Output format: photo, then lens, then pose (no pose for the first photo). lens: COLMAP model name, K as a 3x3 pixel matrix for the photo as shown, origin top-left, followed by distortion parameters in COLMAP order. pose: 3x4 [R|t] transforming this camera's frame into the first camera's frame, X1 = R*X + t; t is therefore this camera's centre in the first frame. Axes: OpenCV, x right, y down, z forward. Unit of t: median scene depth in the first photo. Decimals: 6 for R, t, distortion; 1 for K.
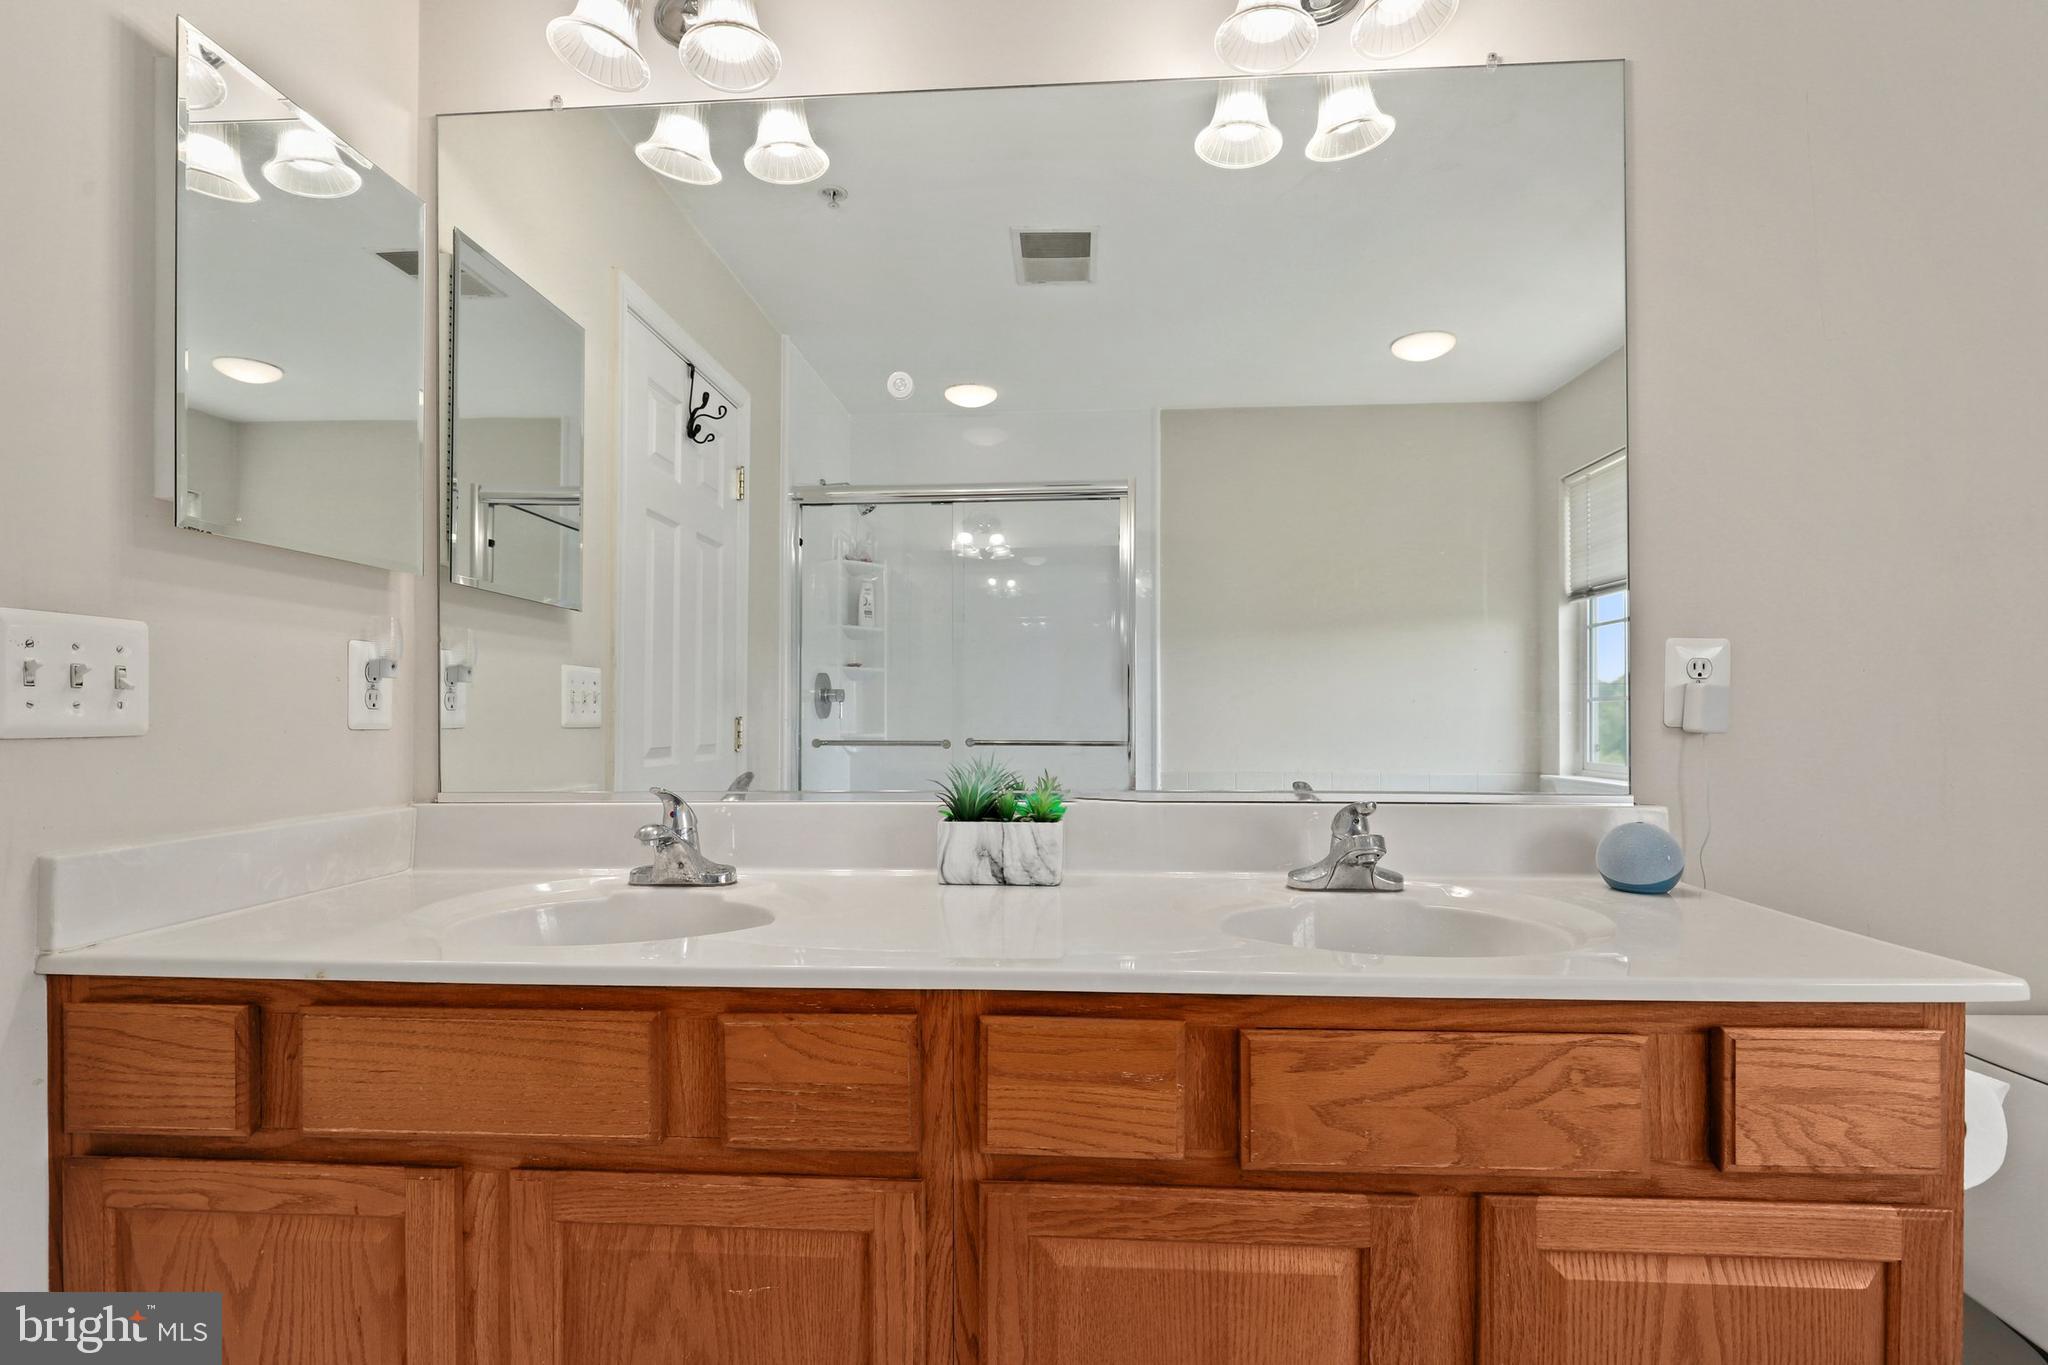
lens RADIAL K [[1006.0, 0, 1048.3], [0, 1006.0, 716.6], [0, 0, 1]] dist [-0.000626, 0.001296]
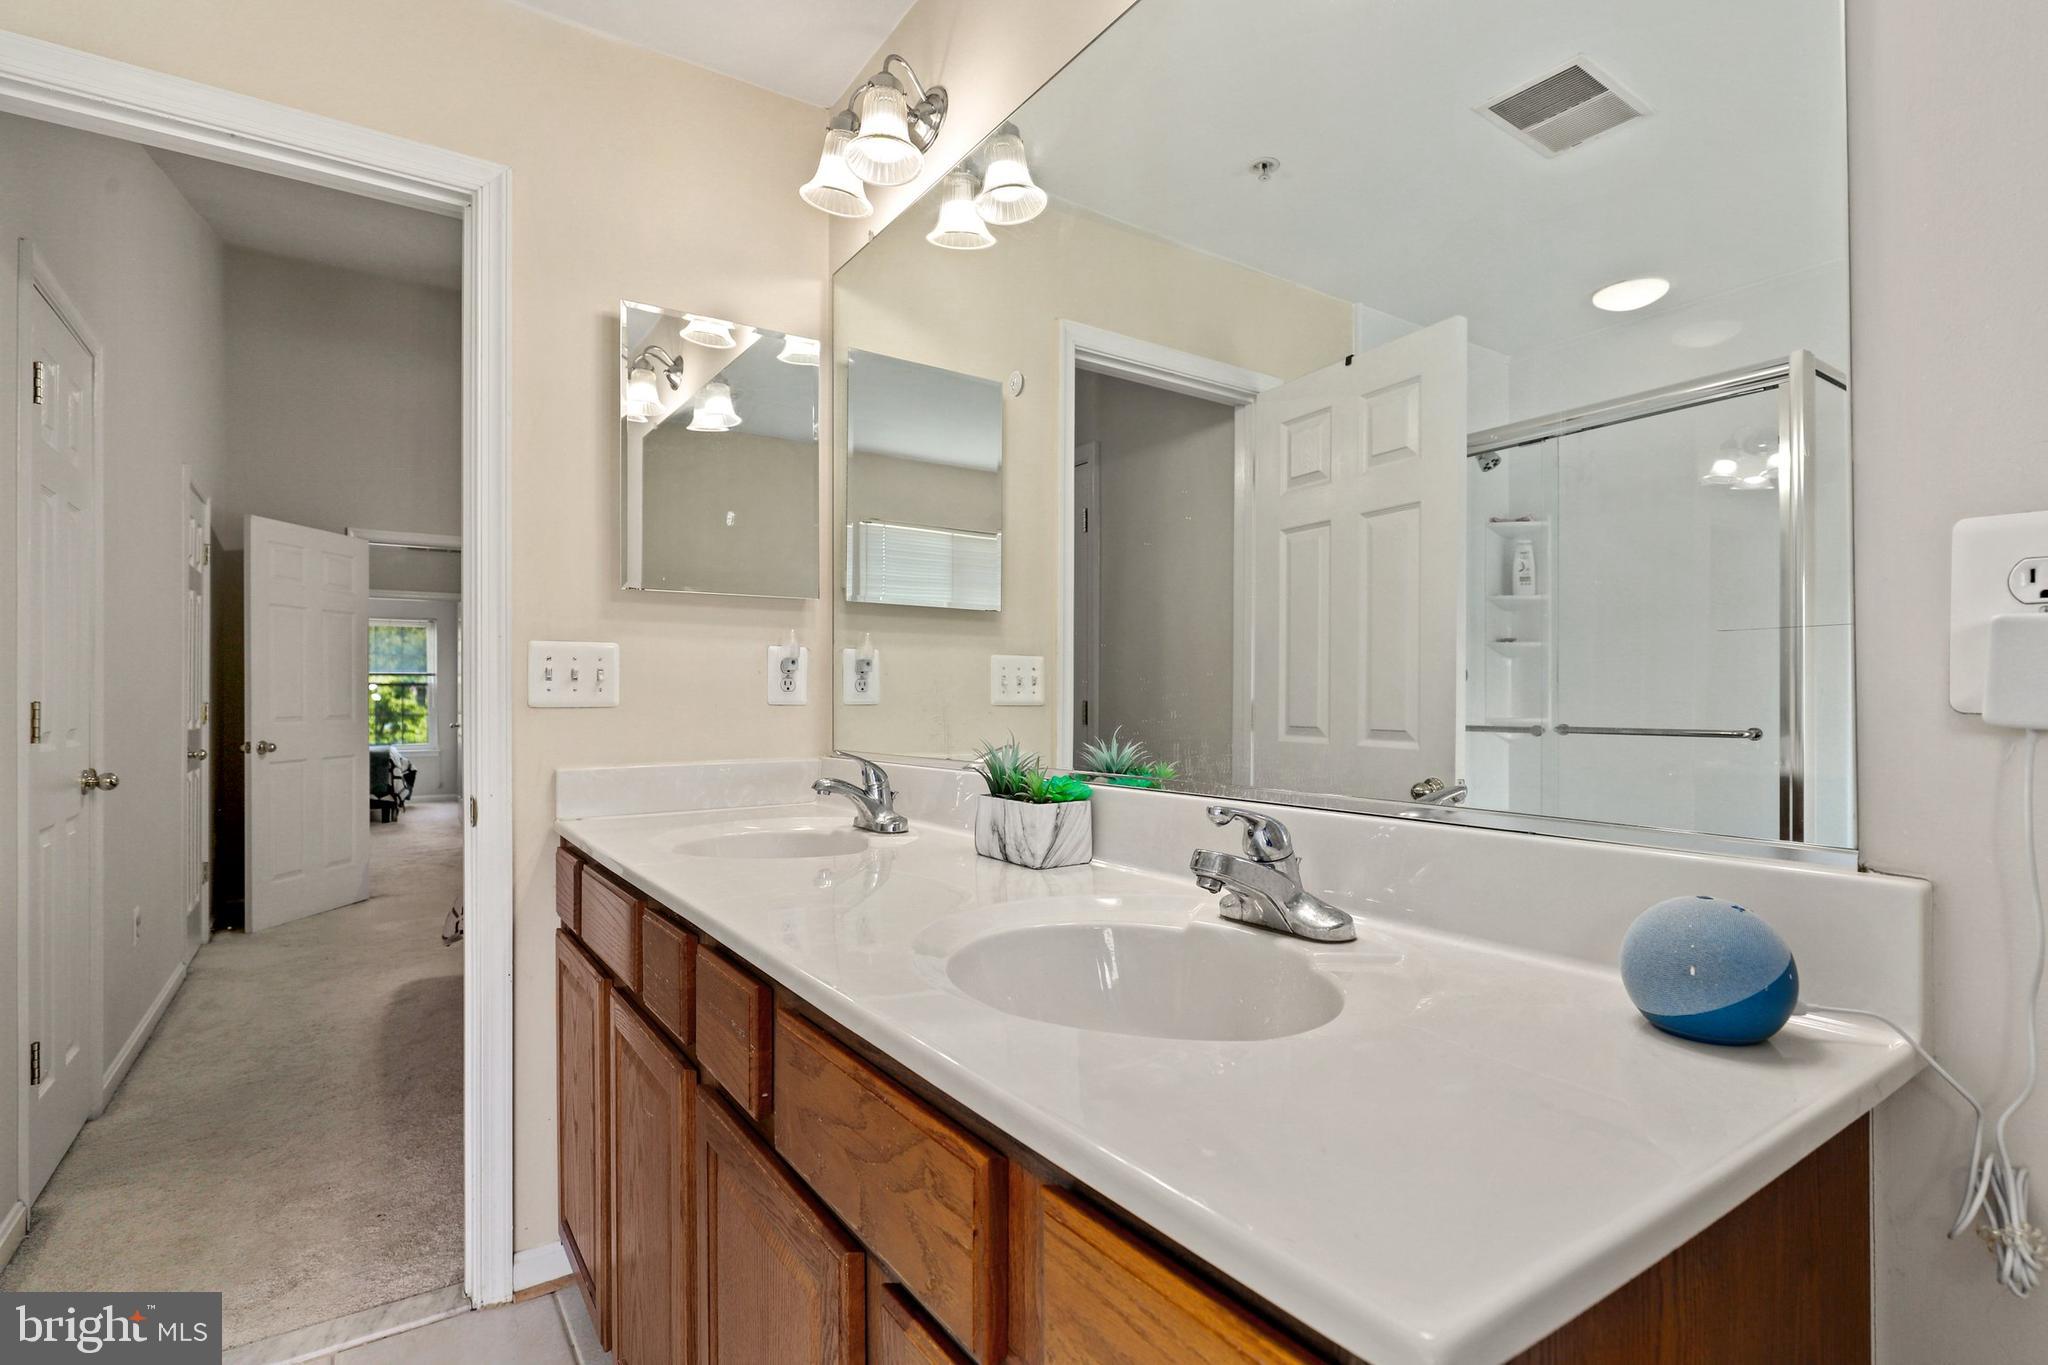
lens RADIAL K [[1006.0, 0, 1030.5], [0, 1006.0, 690.9], [0, 0, 1]] dist [-0.000626, 0.001296]
pose [[0.598494, -0.007225, -0.801095, 0.769746], [-0.000282, 0.999957, -0.009228, 0.004942], [0.801127, 0.005749, 0.598467, 0.408020]]
